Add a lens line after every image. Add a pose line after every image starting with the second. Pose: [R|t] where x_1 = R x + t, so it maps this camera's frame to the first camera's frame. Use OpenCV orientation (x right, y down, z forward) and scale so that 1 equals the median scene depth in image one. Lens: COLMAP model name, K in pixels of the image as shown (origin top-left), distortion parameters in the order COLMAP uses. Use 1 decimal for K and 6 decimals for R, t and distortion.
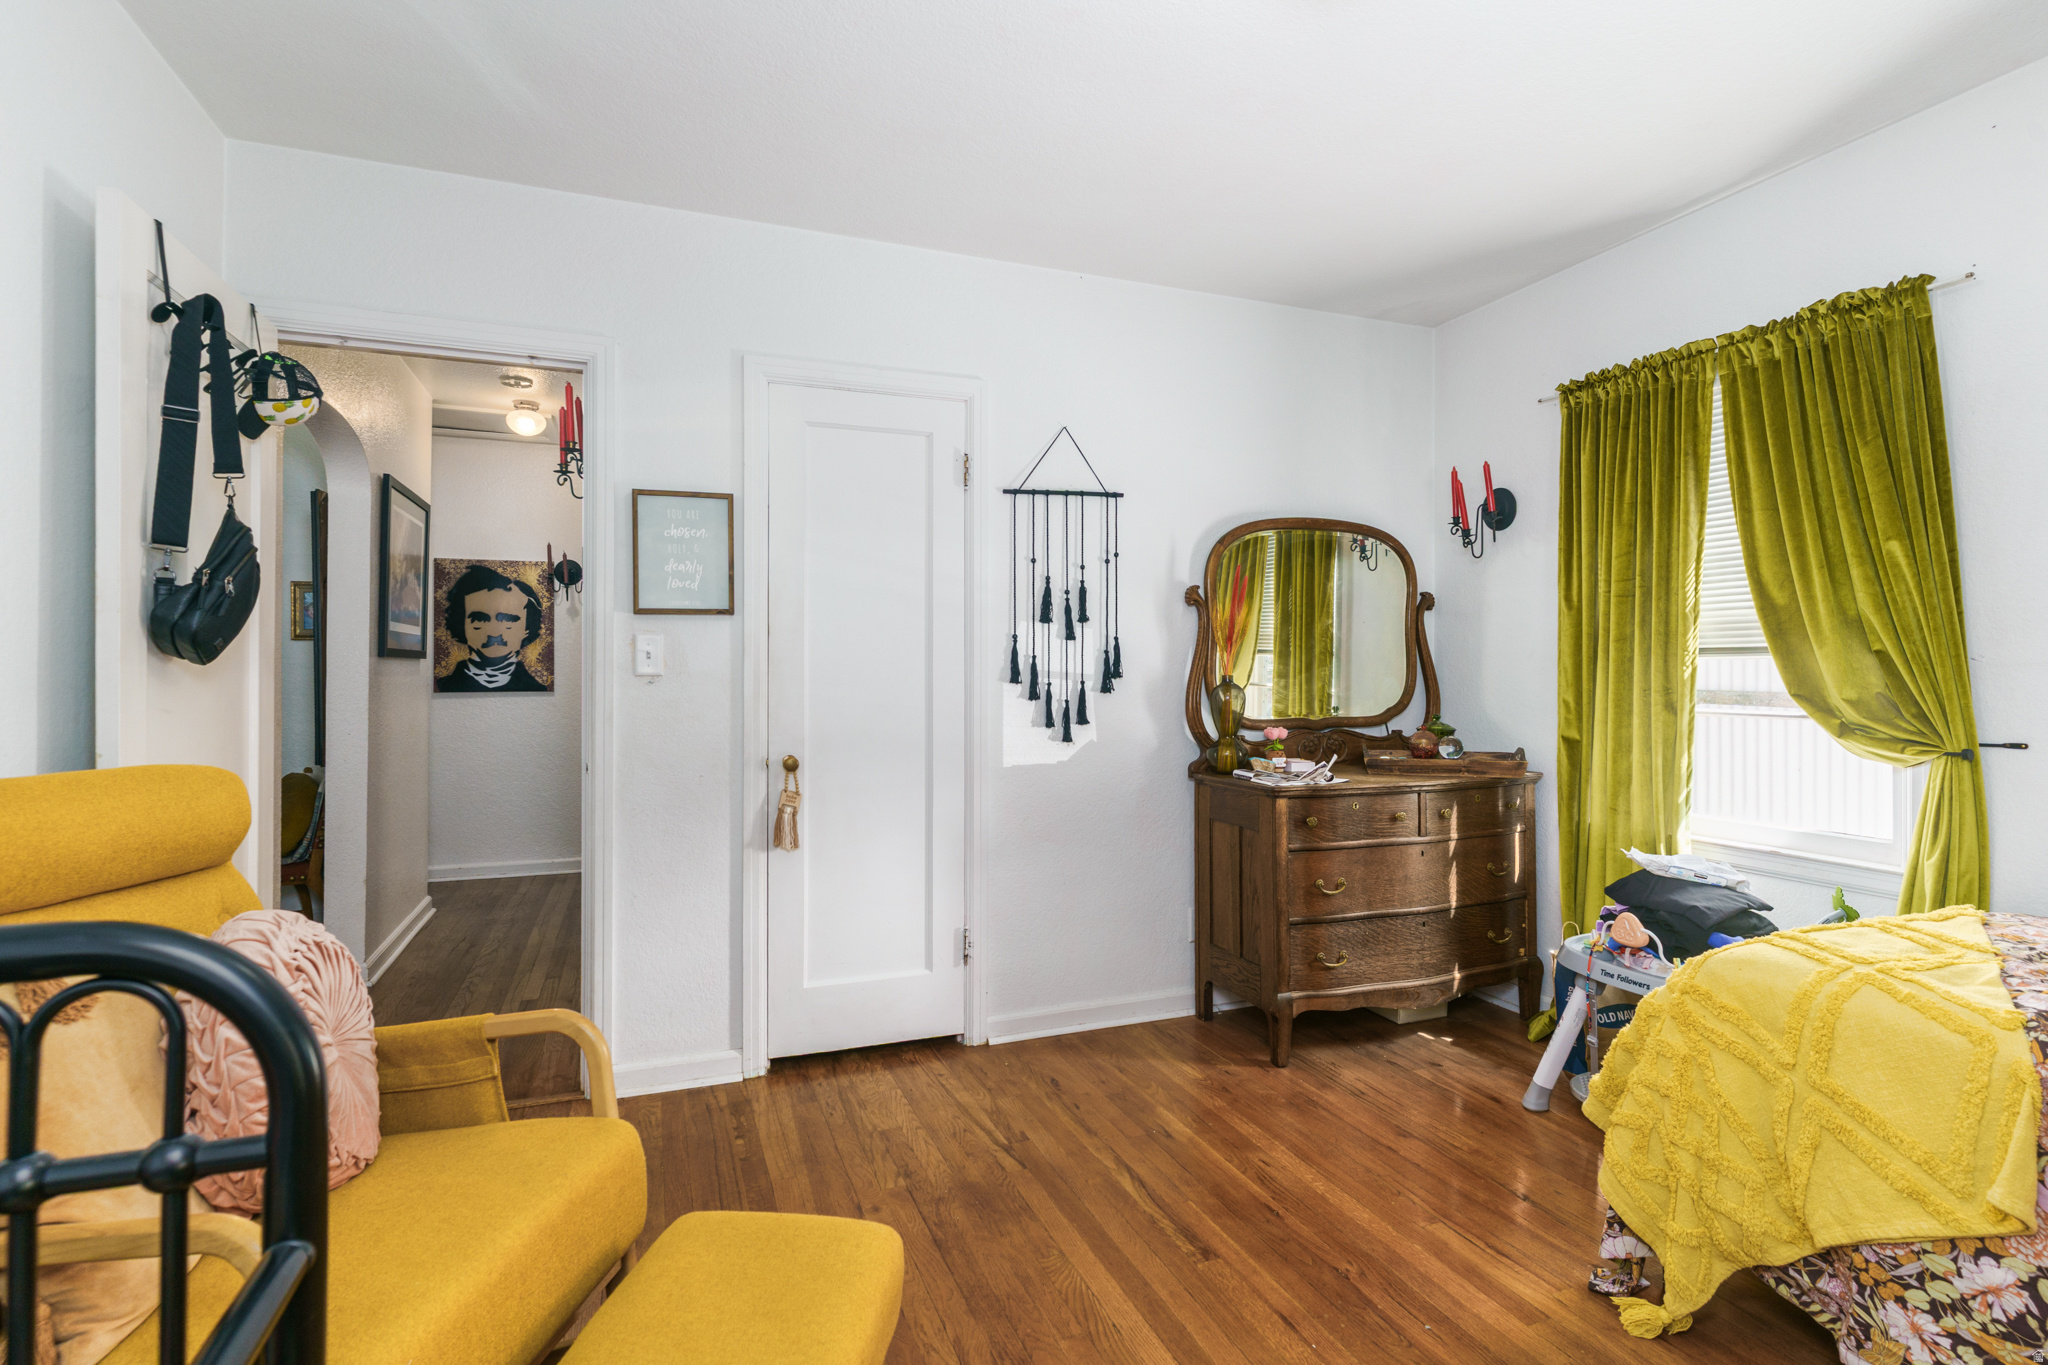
lens RADIAL K [[992.0, 0, 1018.6], [0, 992.0, 692.0], [0, 0, 1]] dist [-0.000974, -0.000135]
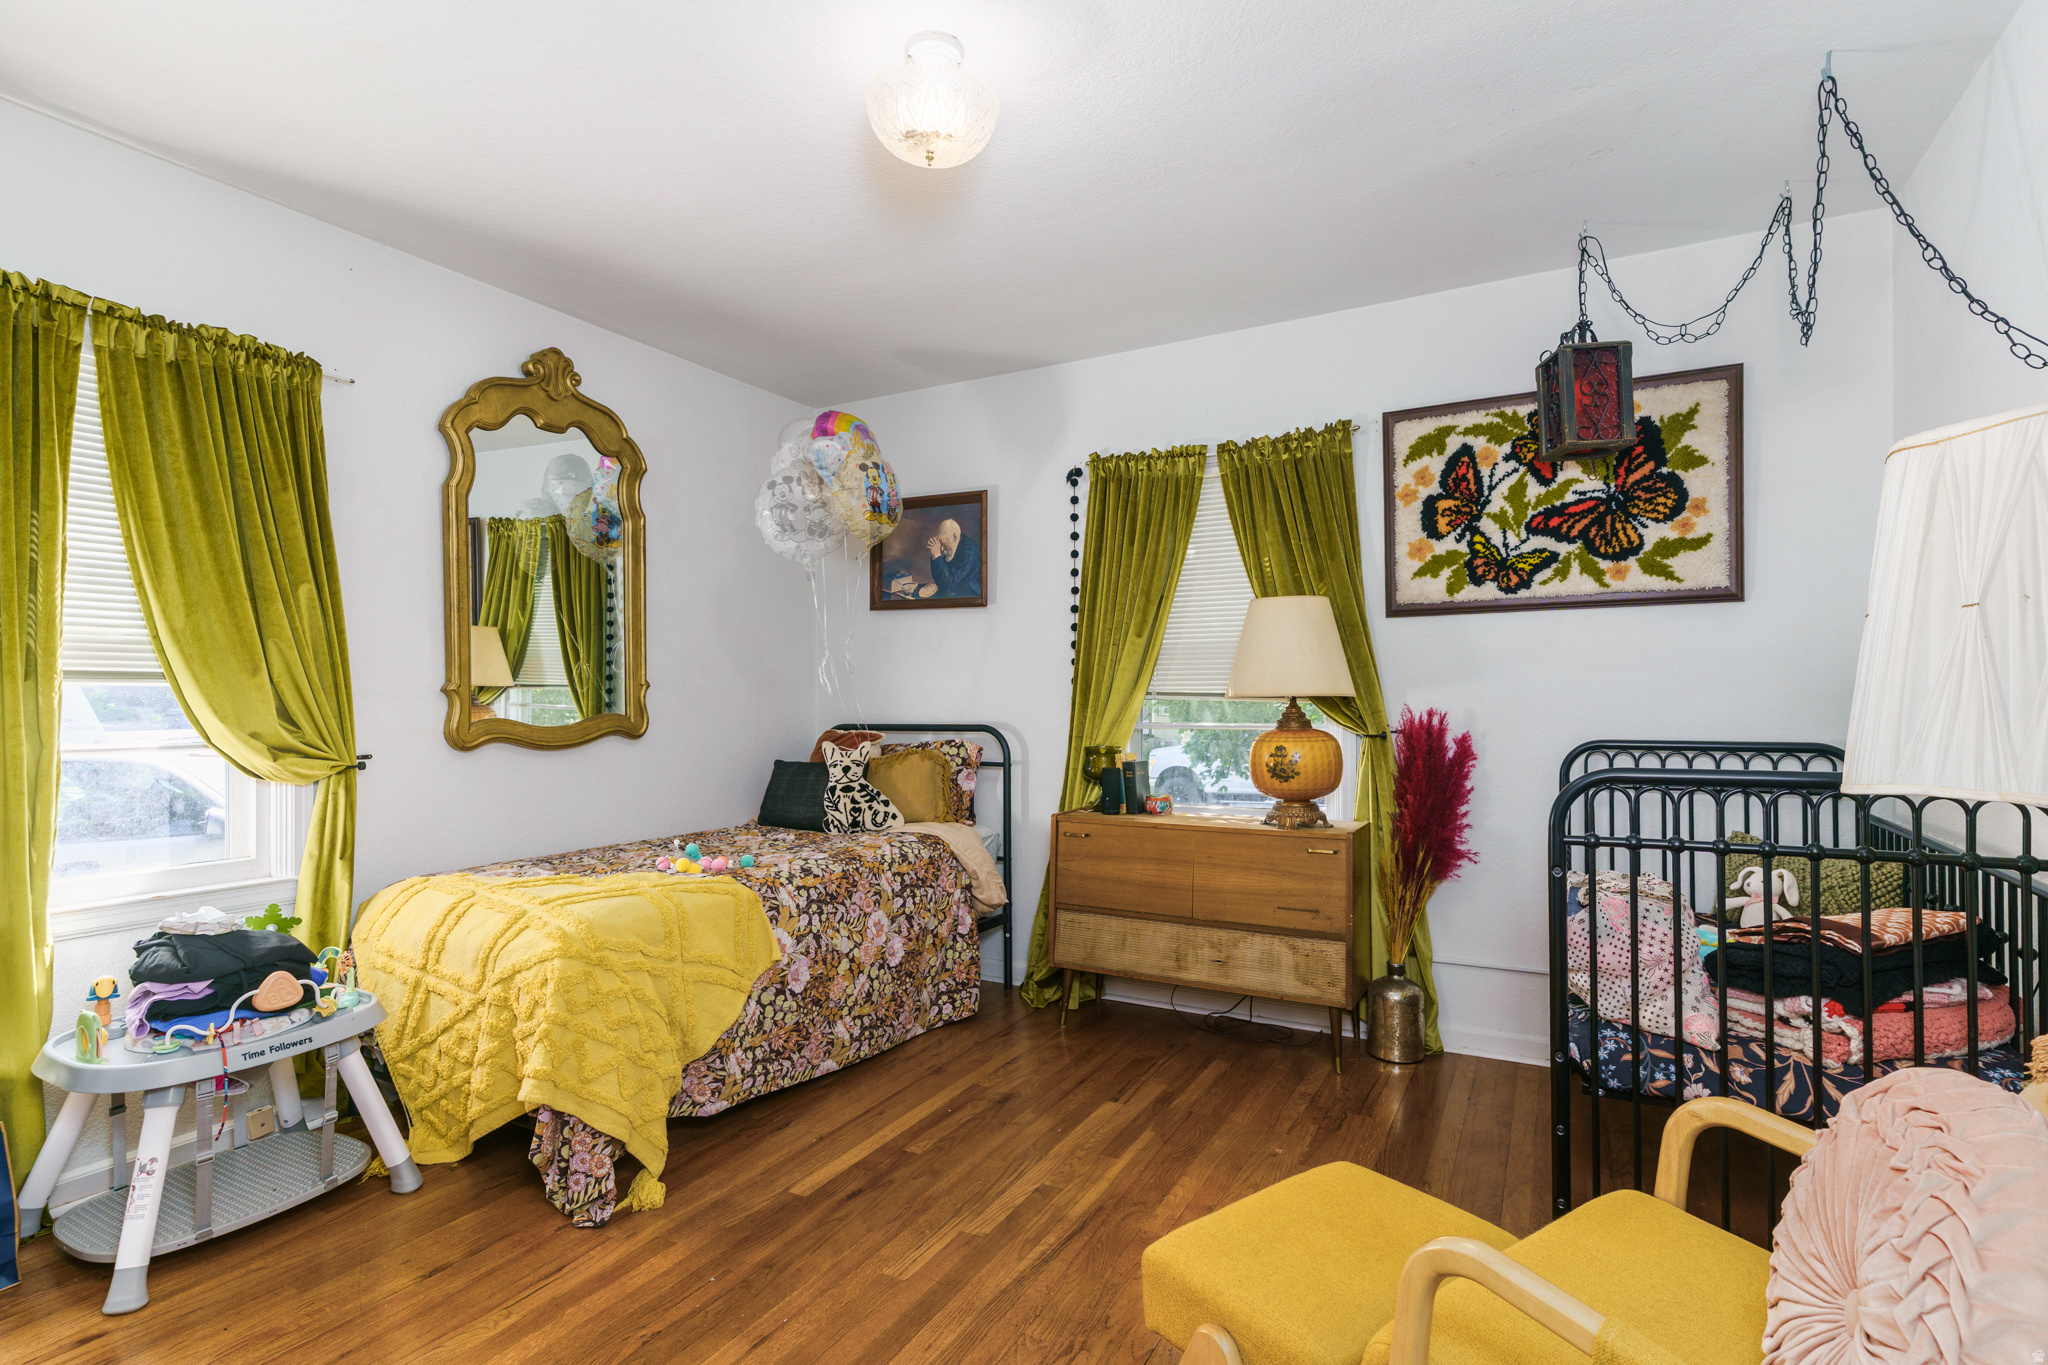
lens RADIAL K [[992.0, 0, 1019.2], [0, 992.0, 687.7], [0, 0, 1]] dist [-0.000974, -0.000135]
pose [[-0.631699, 0.004166, 0.775203, -0.452880], [-0.001058, 0.999980, -0.006236, -0.027650], [-0.775213, -0.004760, -0.631682, 0.979447]]
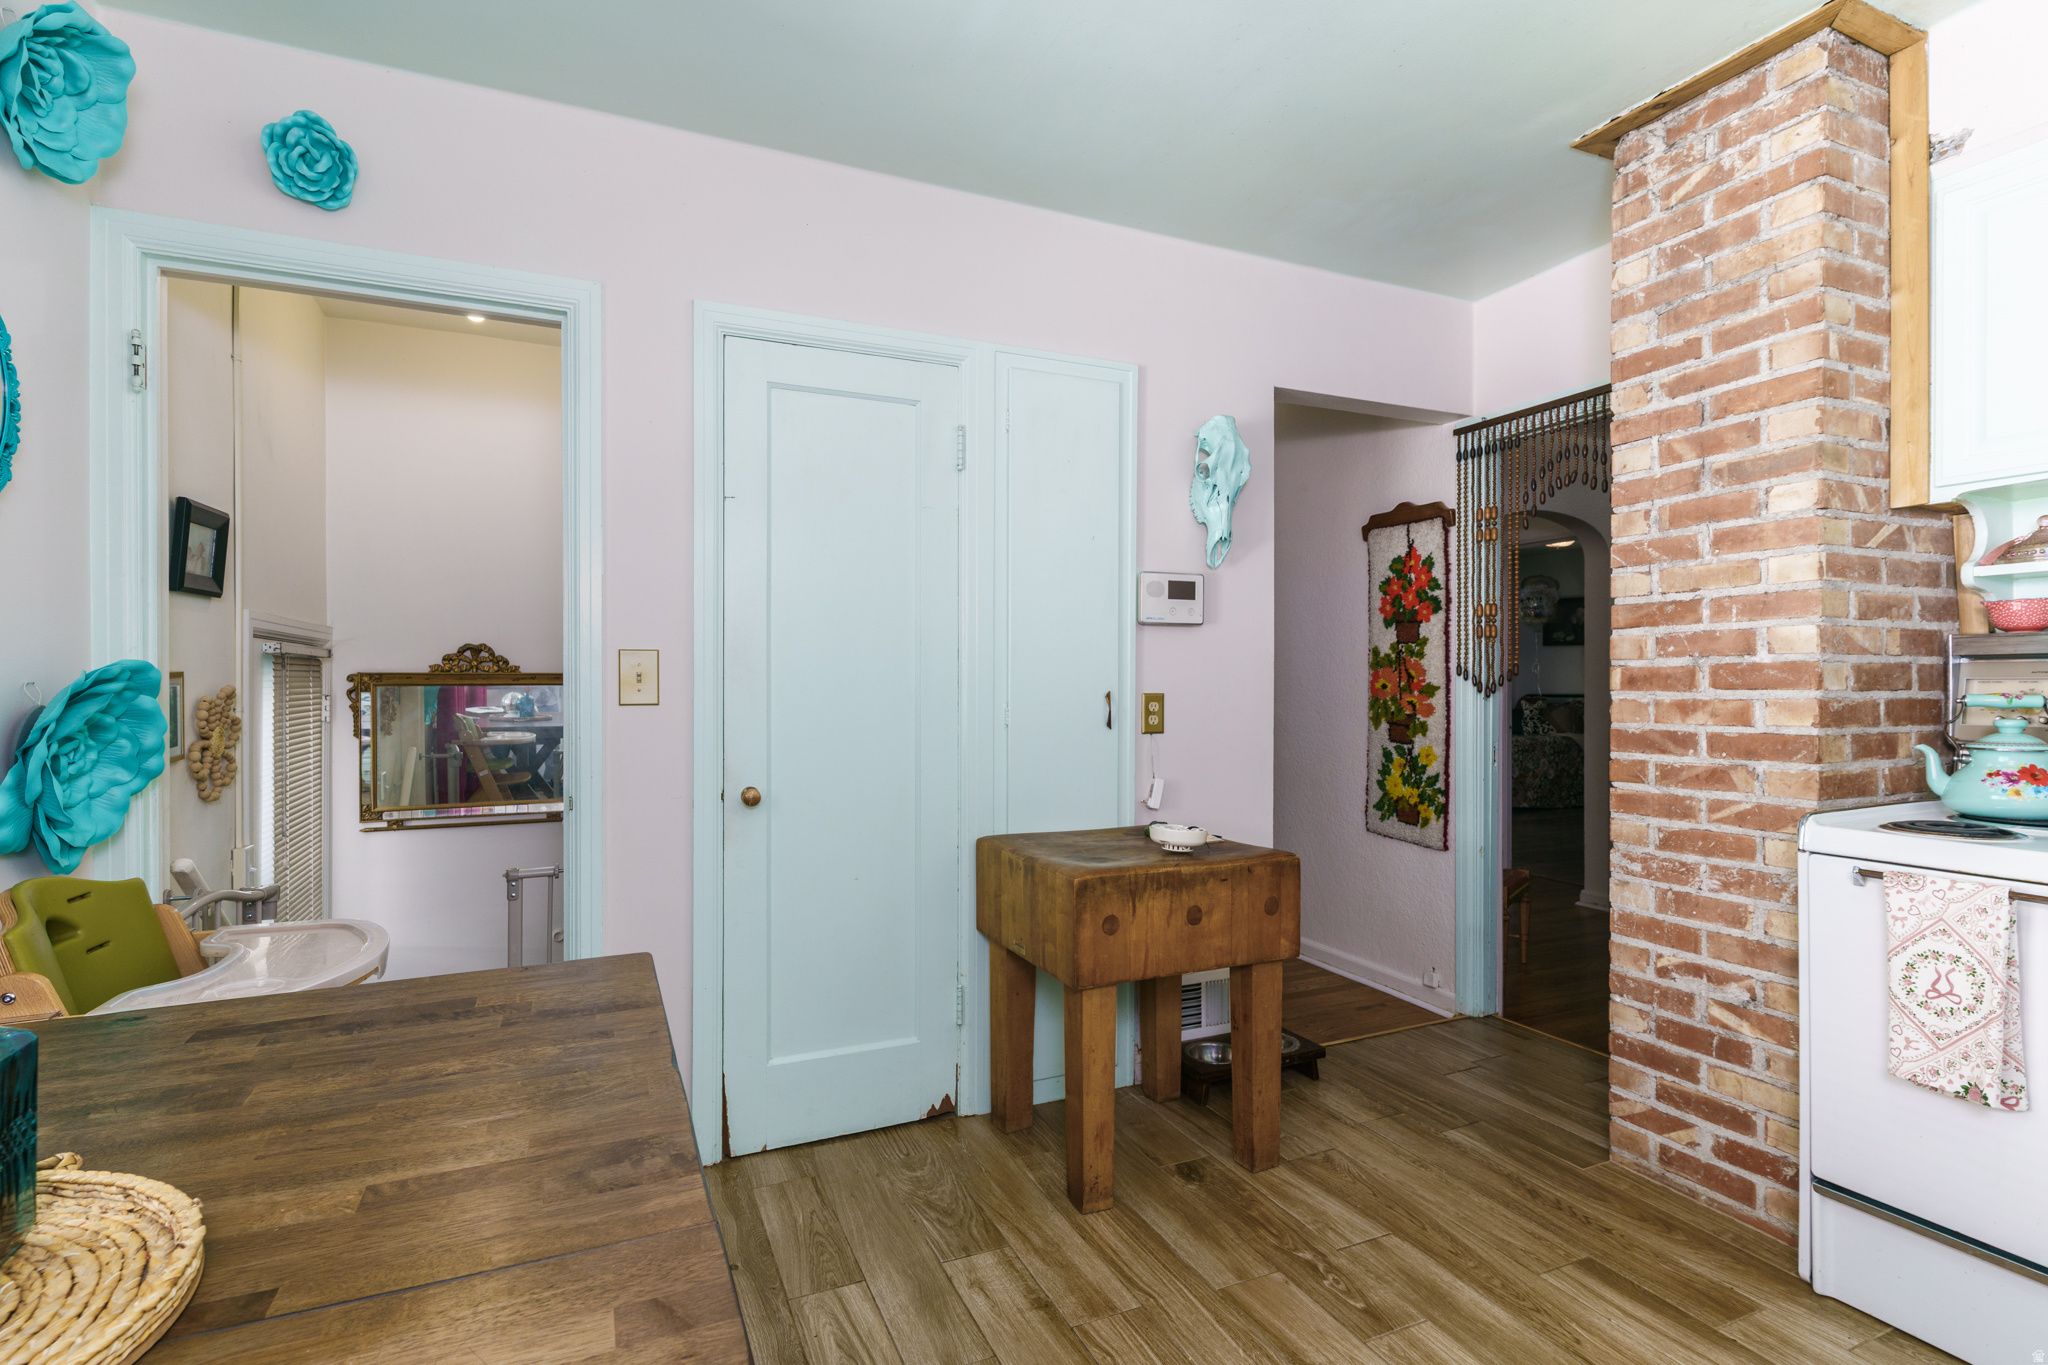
lens RADIAL K [[992.0, 0, 1025.4], [0, 992.0, 684.9], [0, 0, 1]] dist [-0.000974, -0.000135]
pose [[-0.040414, -0.001805, 0.999181, -2.494733], [-0.001111, 0.999998, 0.001761, -0.022741], [-0.999182, -0.001039, -0.040416, 2.129216]]
